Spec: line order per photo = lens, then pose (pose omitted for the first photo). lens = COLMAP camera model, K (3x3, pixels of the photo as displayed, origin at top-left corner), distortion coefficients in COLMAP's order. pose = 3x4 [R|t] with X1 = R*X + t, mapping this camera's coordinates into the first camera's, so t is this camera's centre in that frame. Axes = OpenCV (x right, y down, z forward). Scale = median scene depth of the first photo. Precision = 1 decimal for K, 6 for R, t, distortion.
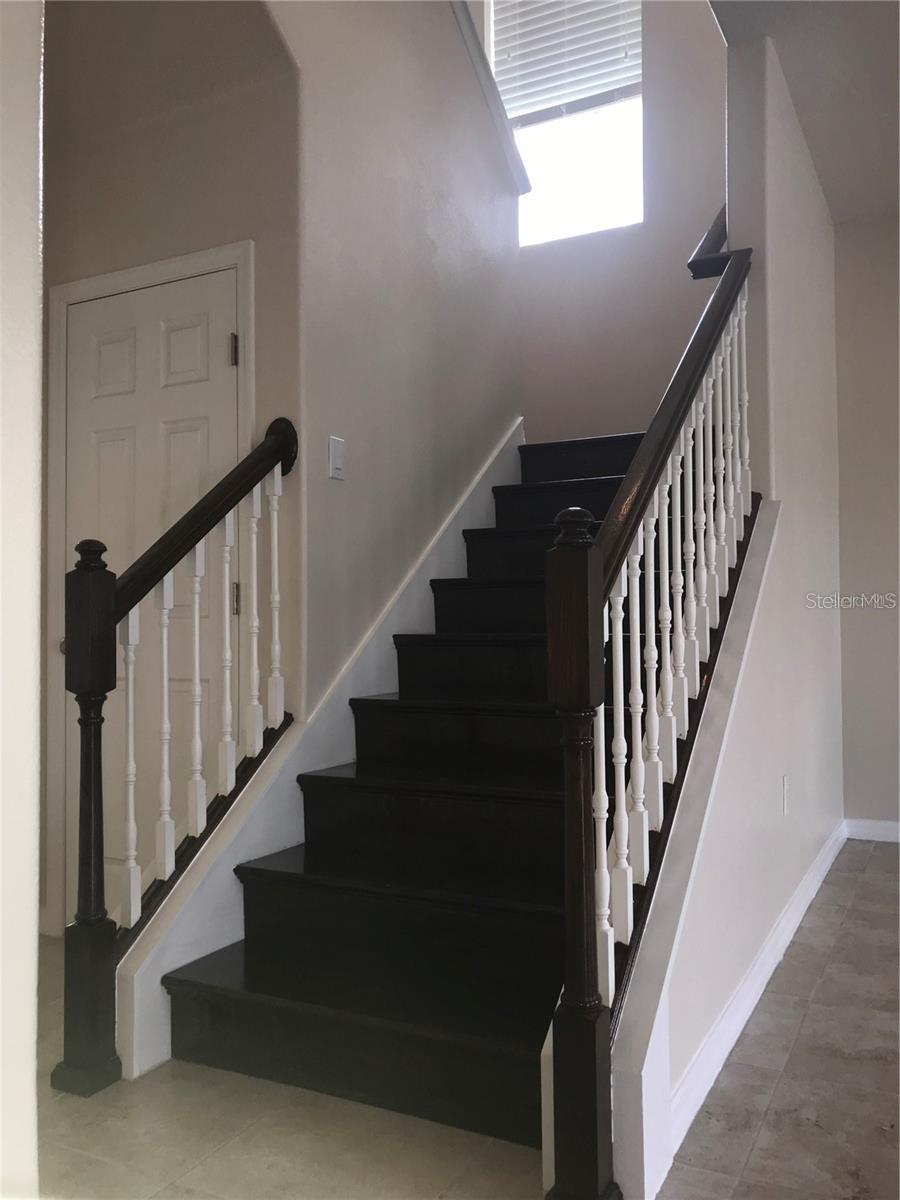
lens RADIAL K [[991.3, 0, 450.0], [0, 991.3, 600.0], [0, 0, 1]] dist [0.012860, 0.002068]
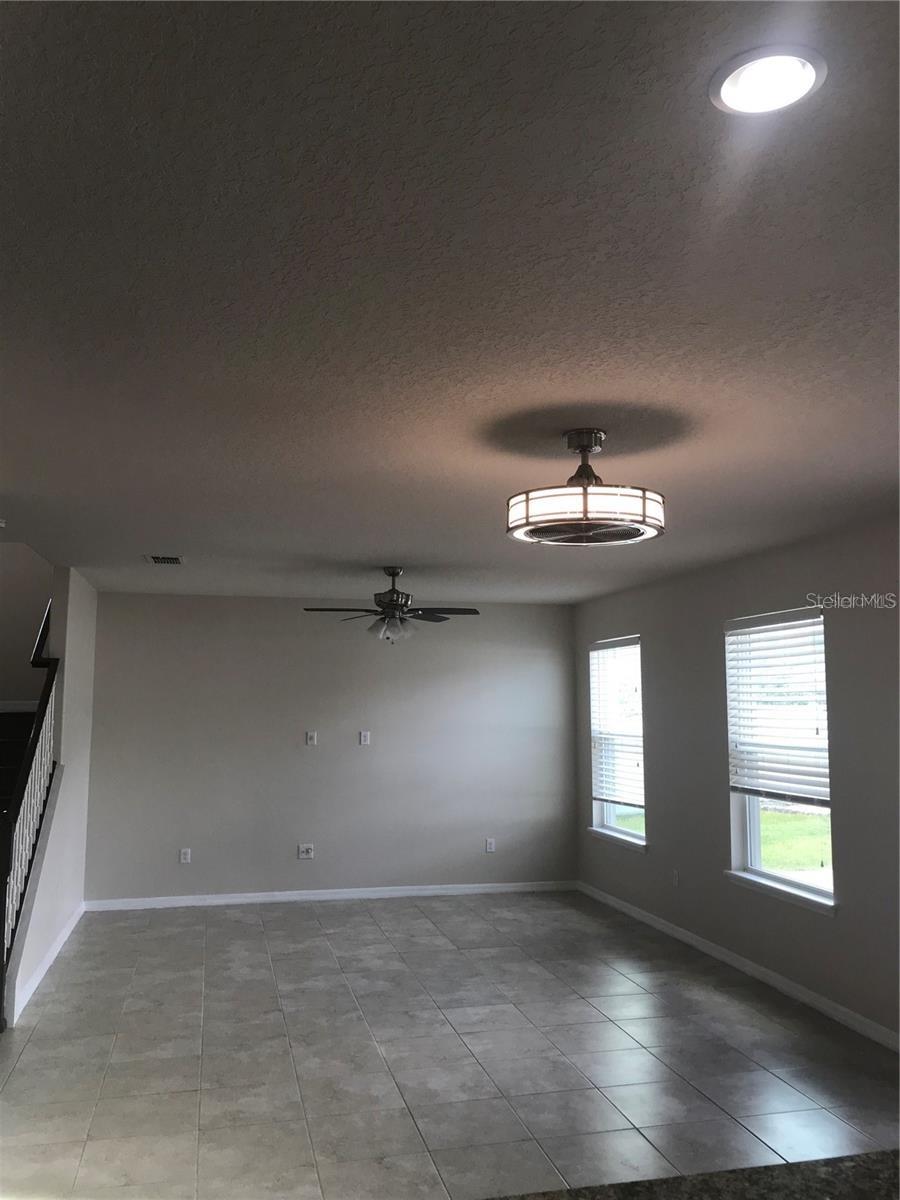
lens RADIAL K [[991.3, 0, 450.0], [0, 991.3, 600.0], [0, 0, 1]] dist [0.012860, 0.002068]
pose [[0.755766, 0.083232, 0.649531, -0.543060], [-0.028423, 0.995124, -0.094445, -0.292966], [-0.654224, 0.052916, 0.754447, -1.405500]]
